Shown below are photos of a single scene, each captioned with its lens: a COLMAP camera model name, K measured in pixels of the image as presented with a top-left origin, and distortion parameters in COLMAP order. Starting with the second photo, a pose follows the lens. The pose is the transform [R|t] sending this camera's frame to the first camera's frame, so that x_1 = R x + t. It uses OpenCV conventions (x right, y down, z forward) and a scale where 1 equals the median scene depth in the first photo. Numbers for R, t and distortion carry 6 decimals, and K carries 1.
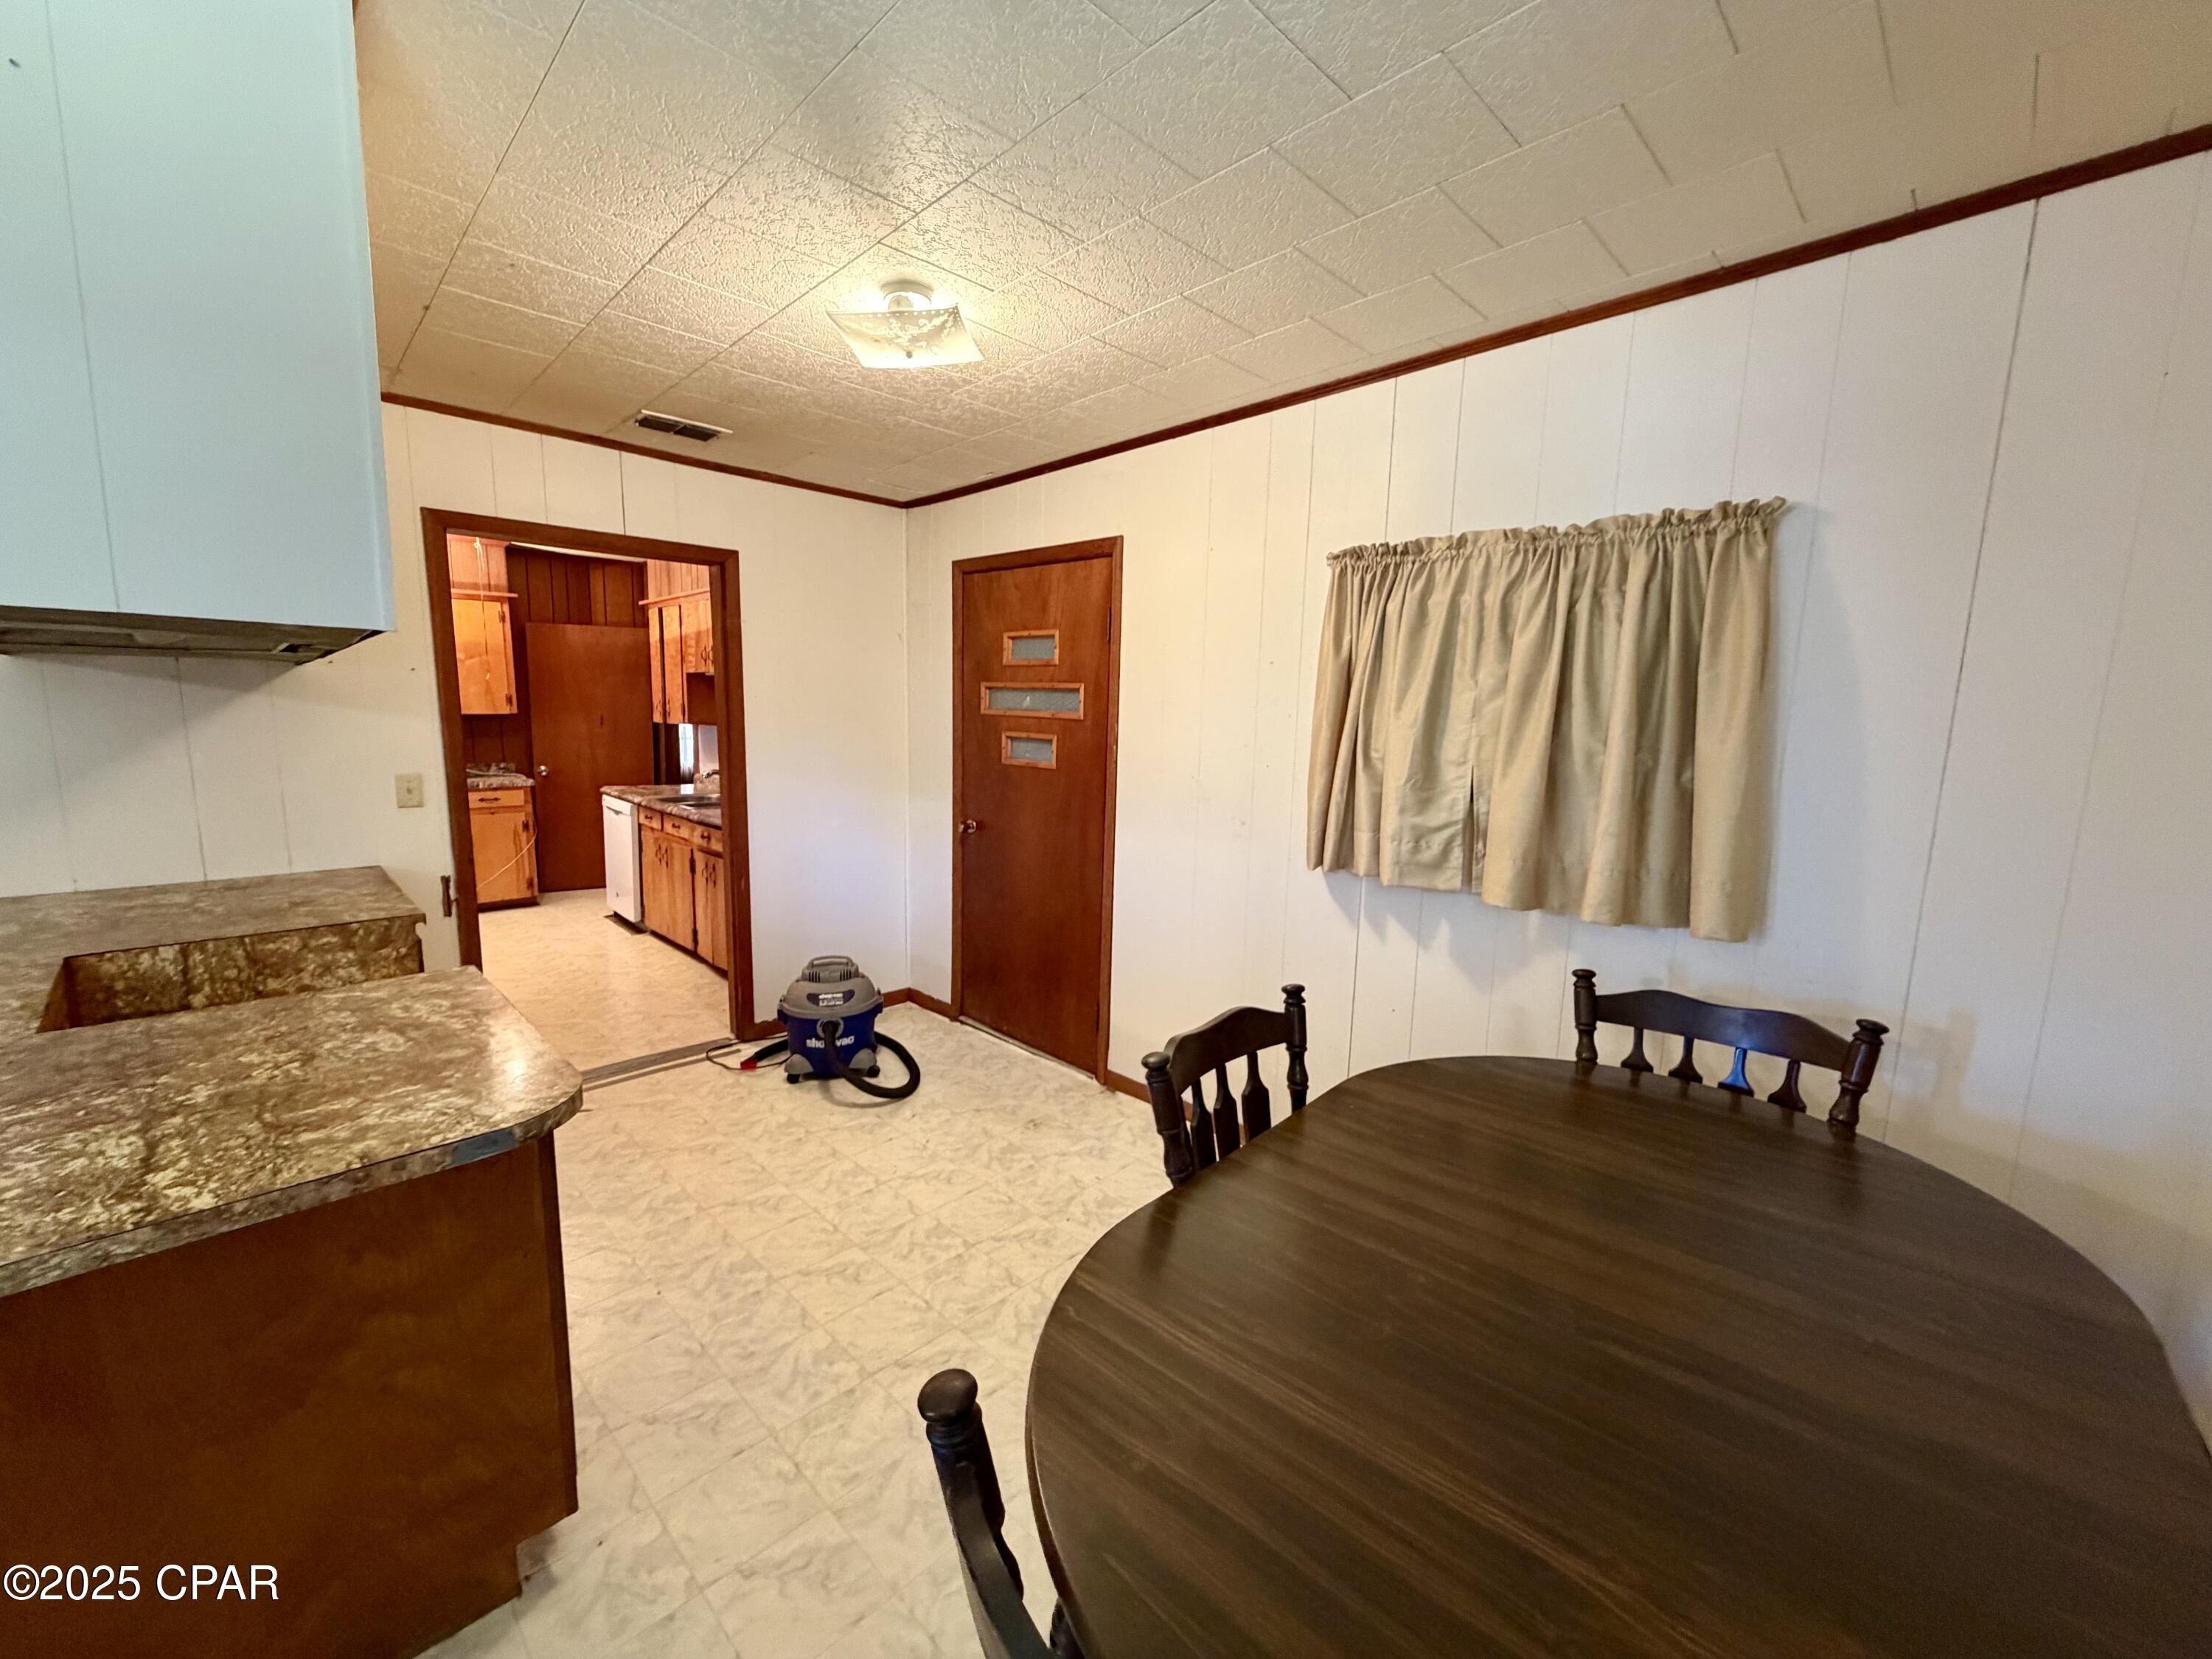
lens RADIAL K [[876.2, 0, 1097.4], [0, 876.2, 832.5], [0, 0, 1]] dist [-0.001189, -0.000150]
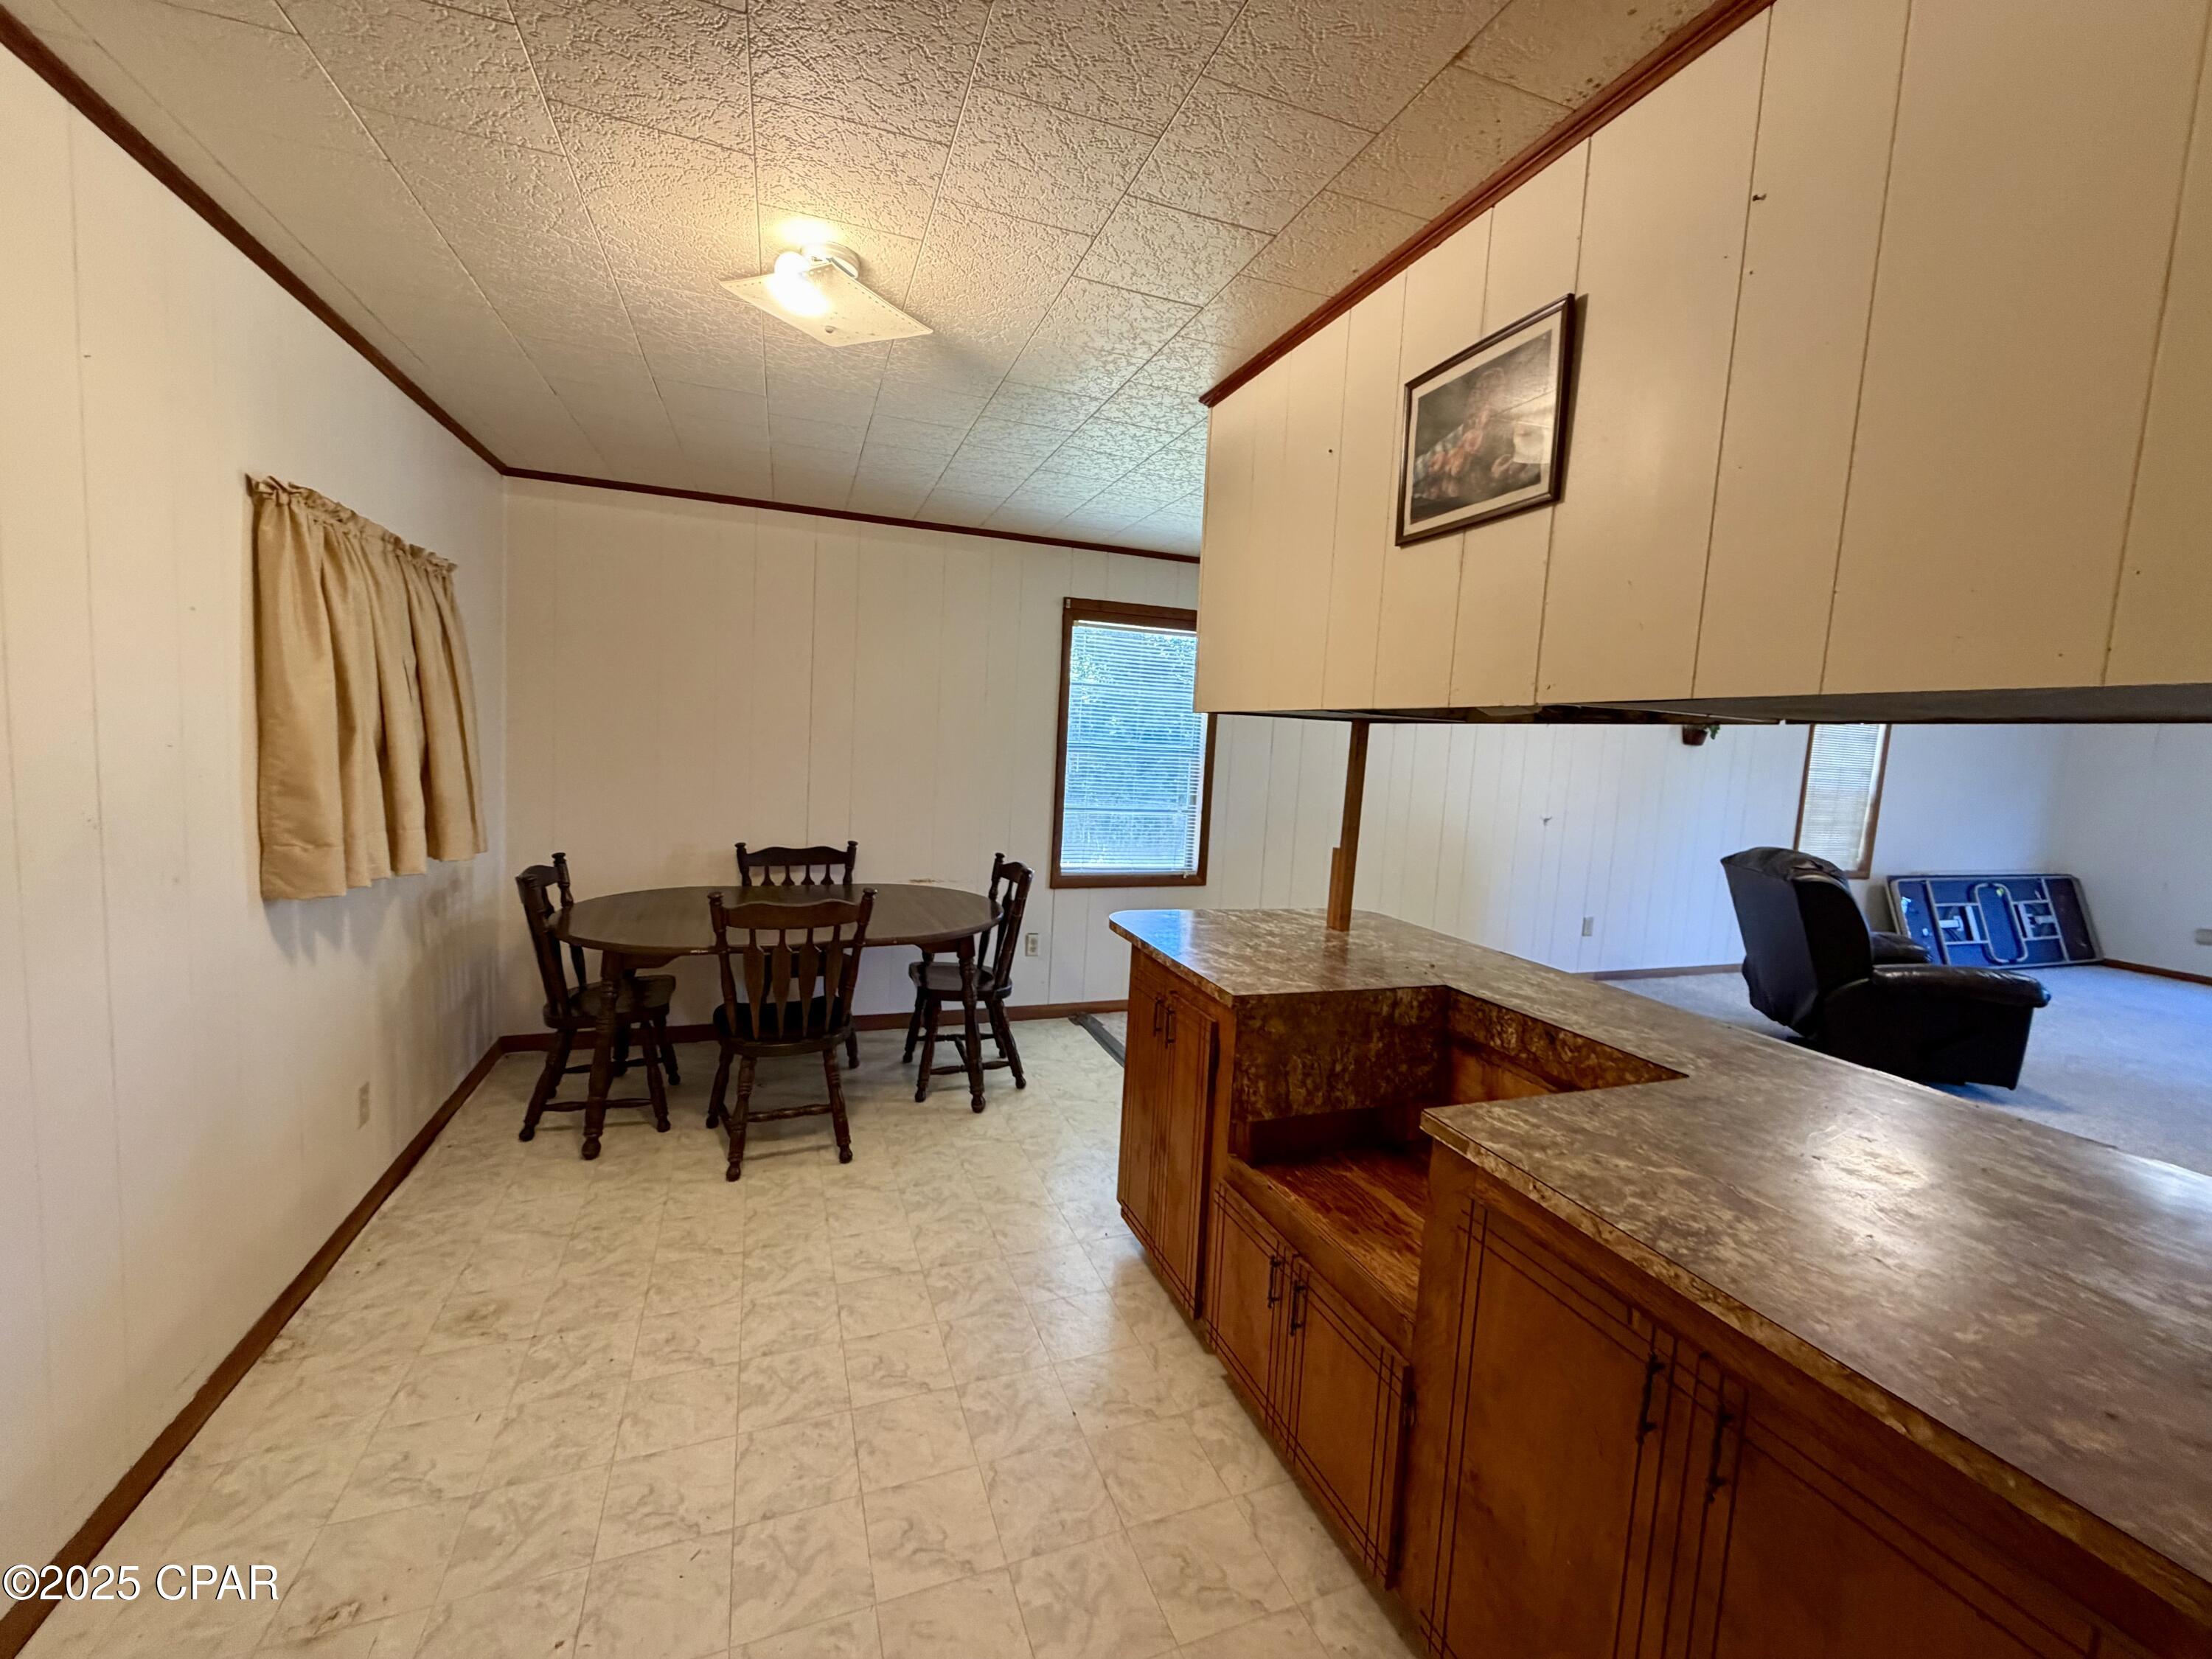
lens RADIAL K [[880.6, 0, 1106.0], [0, 880.6, 829.5], [0, 0, 1]] dist [-0.002060, -0.000406]
pose [[-0.908516, -0.104825, 0.404488, -0.861289], [-0.009296, 0.972852, 0.231240, -0.254493], [-0.417747, 0.206325, -0.884826, 1.723025]]
